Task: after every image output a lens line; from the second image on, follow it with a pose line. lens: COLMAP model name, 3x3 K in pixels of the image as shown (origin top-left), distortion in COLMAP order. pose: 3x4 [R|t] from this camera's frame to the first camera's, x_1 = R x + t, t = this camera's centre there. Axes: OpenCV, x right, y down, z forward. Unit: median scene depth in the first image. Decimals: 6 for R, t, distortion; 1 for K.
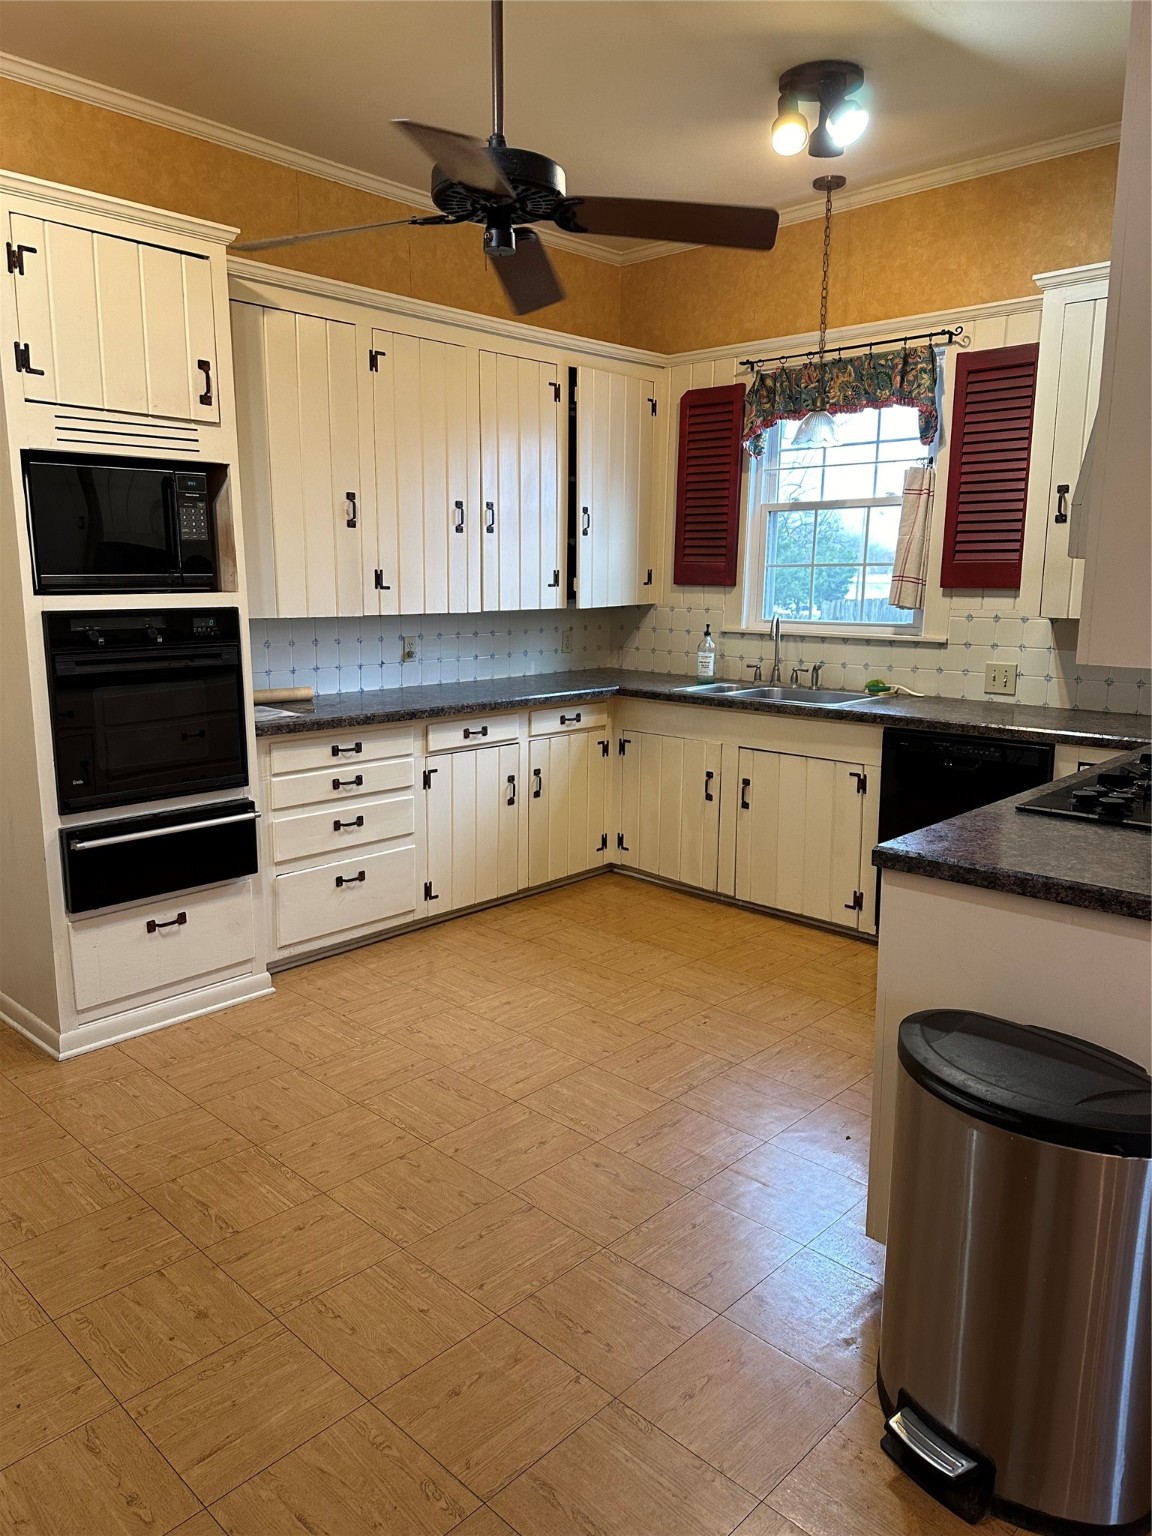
lens RADIAL K [[1067.0, 0, 579.6], [0, 1067.0, 765.4], [0, 0, 1]] dist [0.115972, -0.164356]
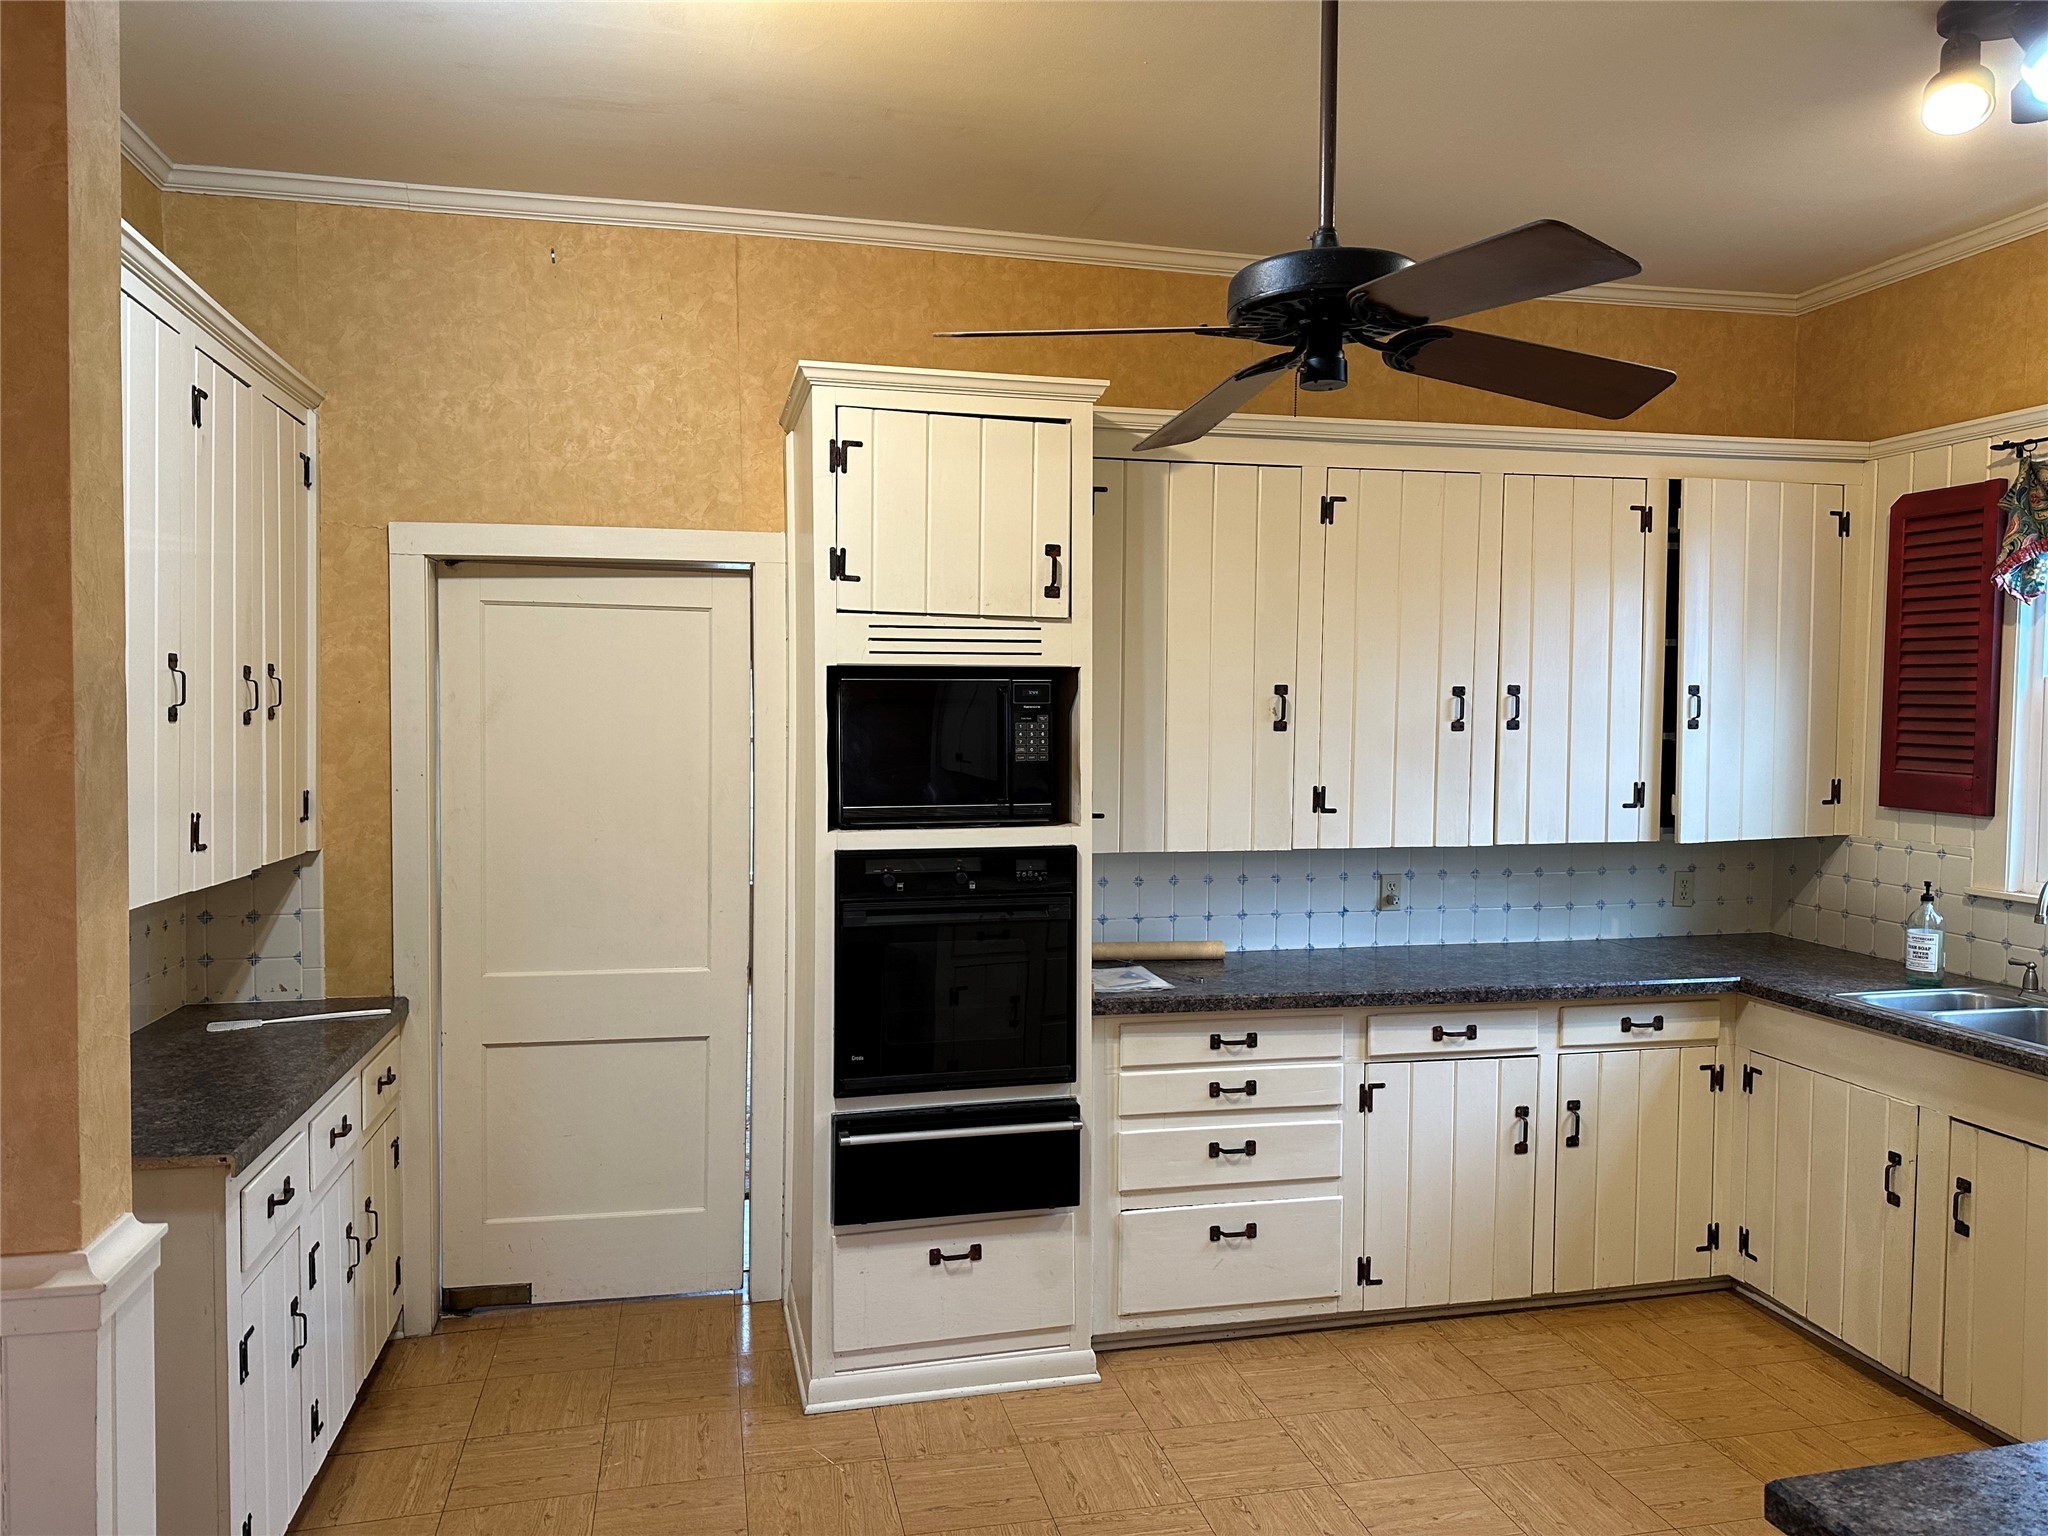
lens RADIAL K [[1440.4, 0, 1072.9], [0, 1440.4, 736.1], [0, 0, 1]] dist [0.110481, -0.175978]
pose [[0.836320, 0.016313, -0.547999, 0.200268], [-0.101180, 0.986980, -0.125033, -0.078292], [0.538824, 0.160014, 0.827082, 0.113126]]
